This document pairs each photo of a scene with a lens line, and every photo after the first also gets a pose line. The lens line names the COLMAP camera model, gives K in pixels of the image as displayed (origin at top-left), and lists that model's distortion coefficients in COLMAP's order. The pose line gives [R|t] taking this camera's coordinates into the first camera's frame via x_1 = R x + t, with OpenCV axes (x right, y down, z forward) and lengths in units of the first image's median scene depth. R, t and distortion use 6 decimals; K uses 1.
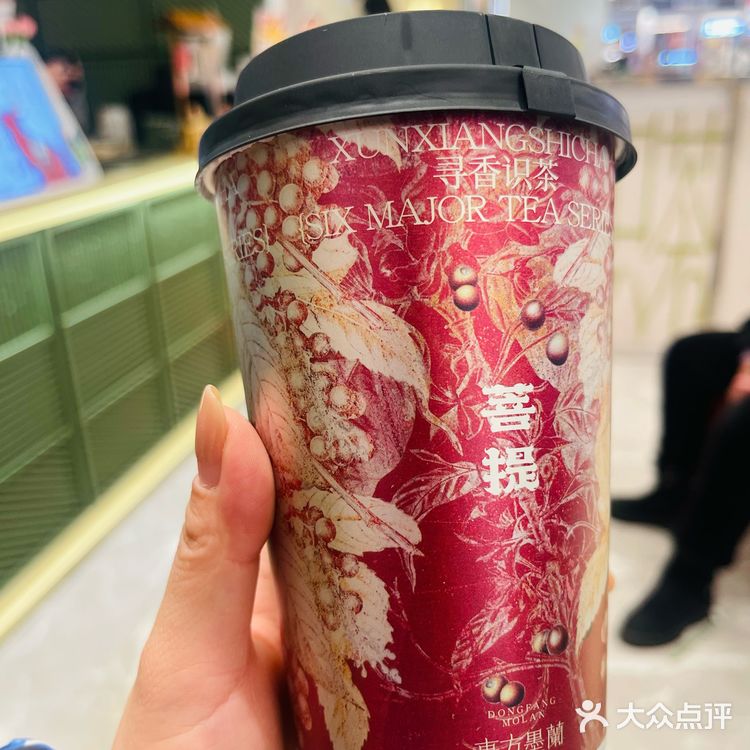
lens RADIAL K [[784.1, 0, 375.0], [0, 784.1, 375.0], [0, 0, 1]] dist [0.016081, -0.186741]
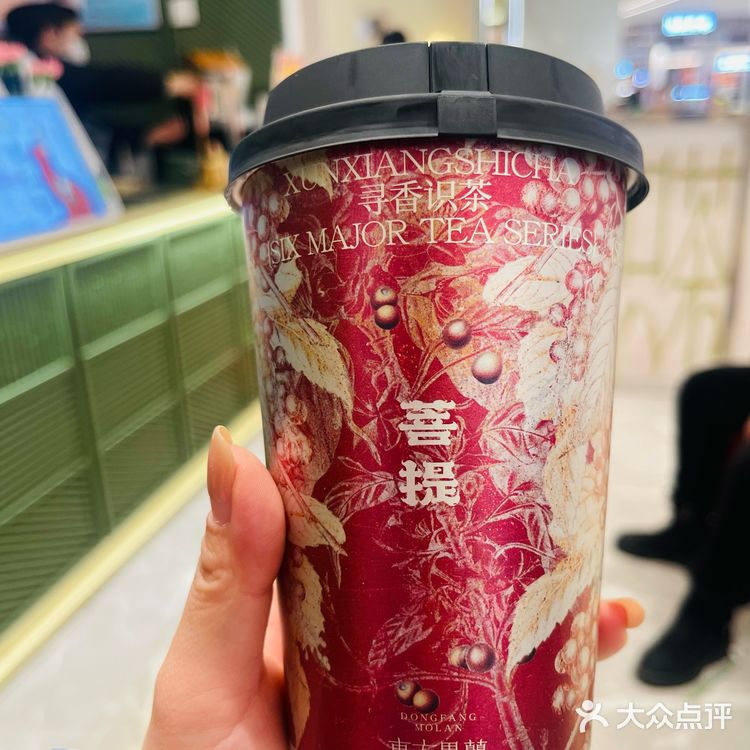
lens RADIAL K [[784.1, 0, 375.0], [0, 784.1, 375.0], [0, 0, 1]] dist [0.016081, -0.186741]
pose [[0.917687, 0.035544, -0.395711, 0.513123], [-0.036633, 0.999317, 0.004806, -0.024036], [0.395611, 0.010086, 0.918363, 0.022505]]
